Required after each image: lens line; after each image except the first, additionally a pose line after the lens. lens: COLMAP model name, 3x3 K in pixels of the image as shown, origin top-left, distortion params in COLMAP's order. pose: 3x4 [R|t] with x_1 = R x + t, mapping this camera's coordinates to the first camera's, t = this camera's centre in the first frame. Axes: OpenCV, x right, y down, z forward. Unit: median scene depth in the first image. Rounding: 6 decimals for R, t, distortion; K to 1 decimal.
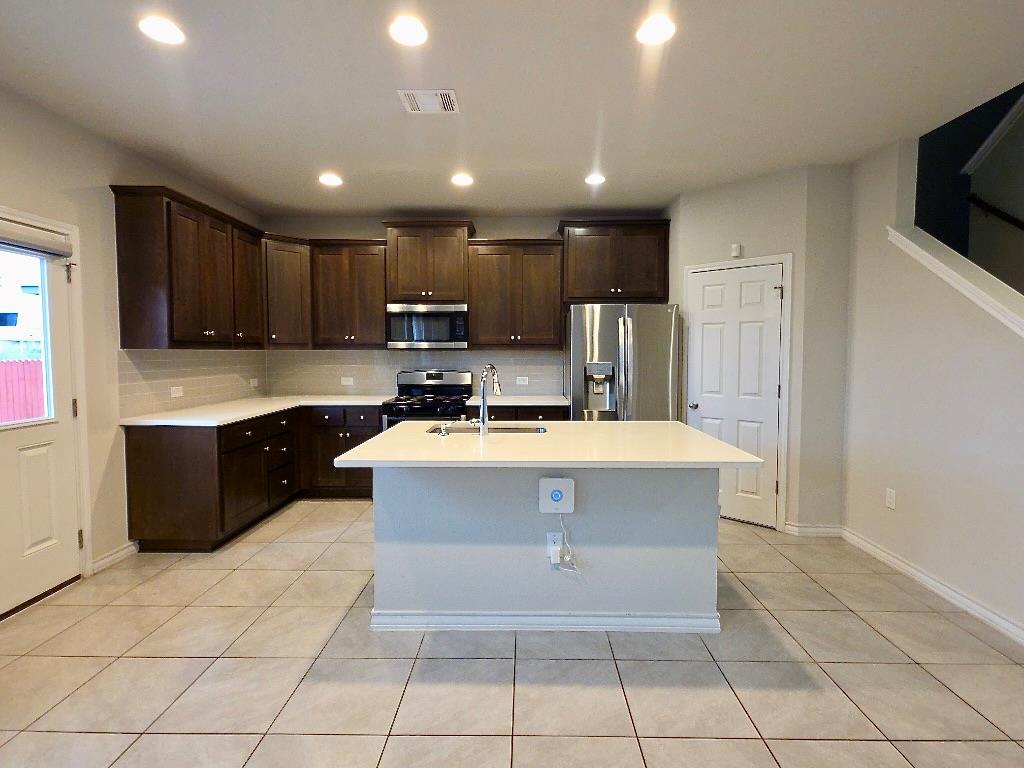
lens RADIAL K [[491.5, 0, 518.6], [0, 491.5, 378.5], [0, 0, 1]] dist [0.001219, -0.001507]
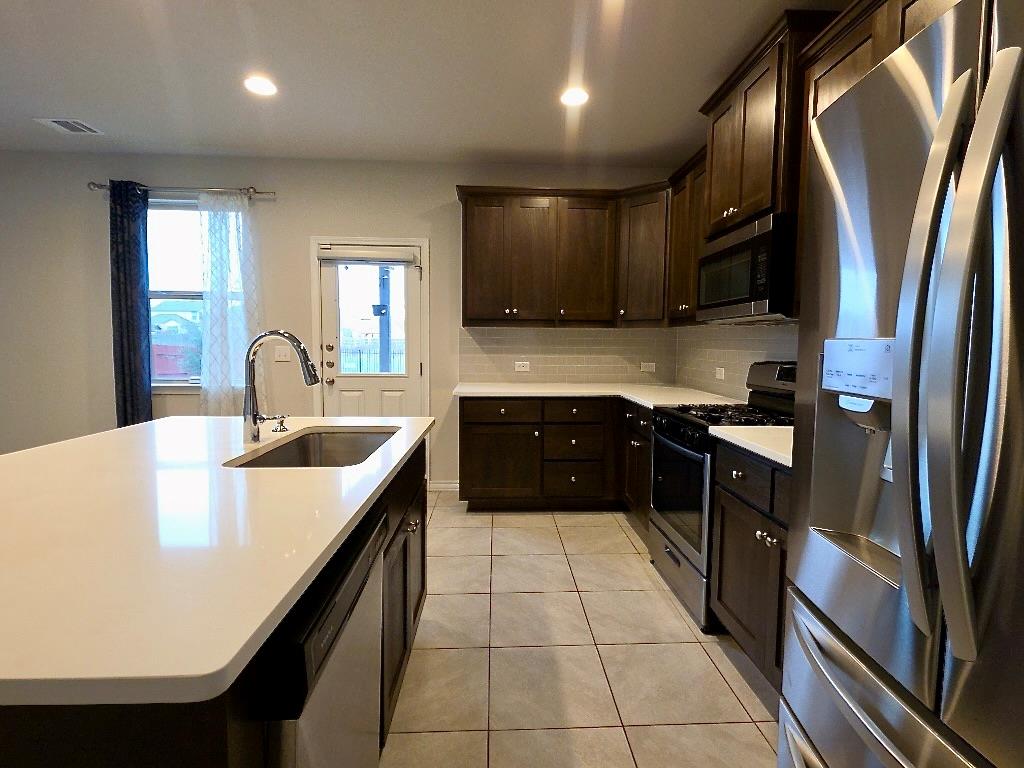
lens RADIAL K [[491.5, 0, 518.6], [0, 491.5, 378.5], [0, 0, 1]] dist [0.001219, -0.001507]
pose [[0.053410, 0.074490, -0.995790, 0.353765], [-0.063763, 0.995433, 0.071044, -0.021275], [0.996535, 0.059700, 0.057916, 0.810984]]
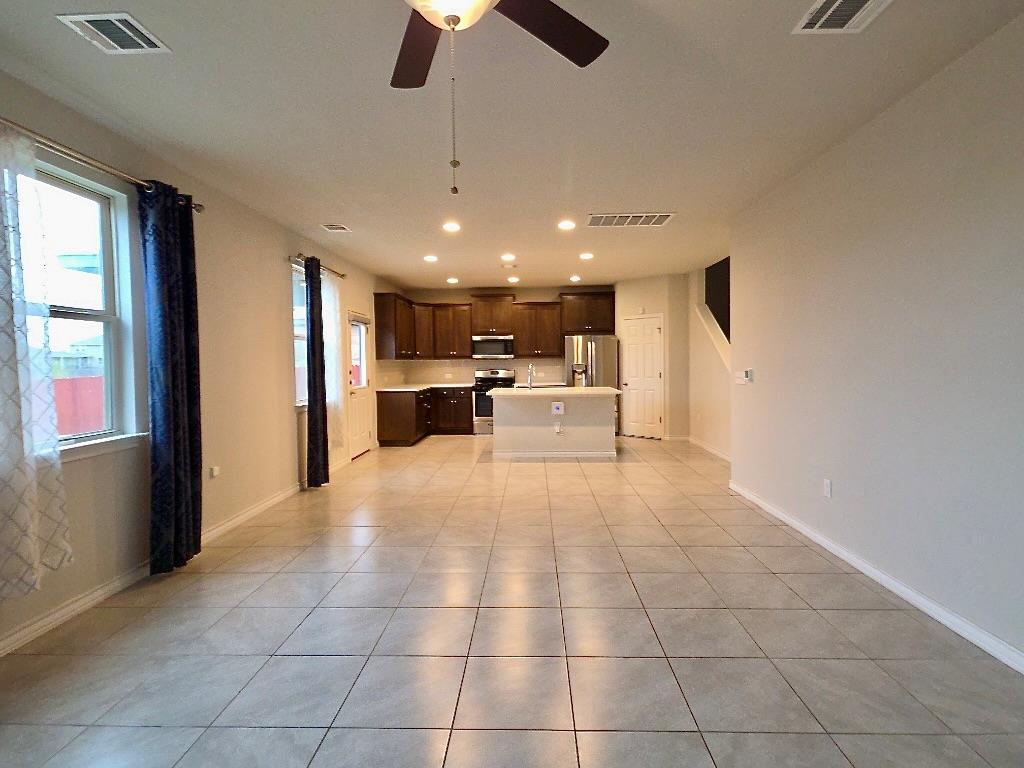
lens RADIAL K [[491.5, 0, 518.6], [0, 491.5, 378.5], [0, 0, 1]] dist [0.001219, -0.001507]
pose [[0.999769, -0.012343, -0.017574, -0.053905], [0.011936, 0.999663, -0.023061, 0.071711], [0.017853, 0.022846, 0.999580, -1.038053]]
